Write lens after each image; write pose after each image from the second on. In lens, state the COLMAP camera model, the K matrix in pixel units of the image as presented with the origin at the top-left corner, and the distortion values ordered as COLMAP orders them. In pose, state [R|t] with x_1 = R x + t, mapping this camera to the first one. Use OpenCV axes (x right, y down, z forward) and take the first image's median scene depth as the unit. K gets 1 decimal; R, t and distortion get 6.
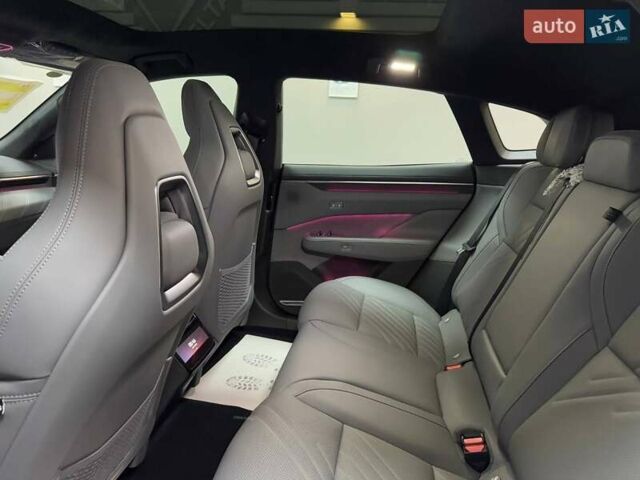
lens RADIAL K [[443.7, 0, 319.8], [0, 443.7, 245.5], [0, 0, 1]] dist [0.062991, -0.104651]
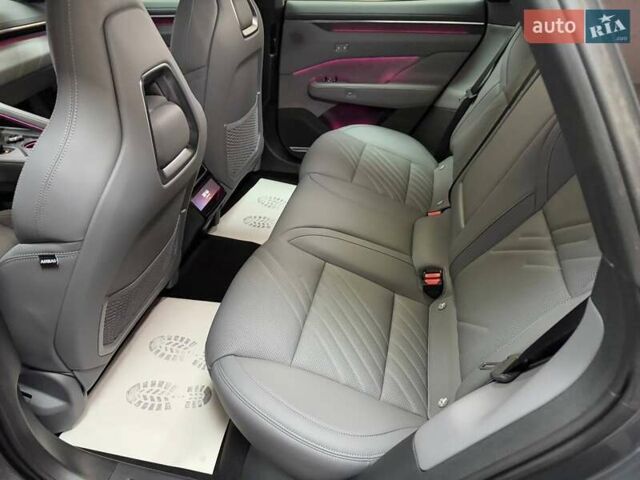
lens RADIAL K [[443.7, 0, 319.8], [0, 443.7, 245.5], [0, 0, 1]] dist [0.062991, -0.104651]
pose [[0.997281, 0.010921, -0.072878, 0.082843], [0.017328, 0.926474, 0.375959, -0.074333], [0.071625, -0.376200, 0.923766, -0.086971]]
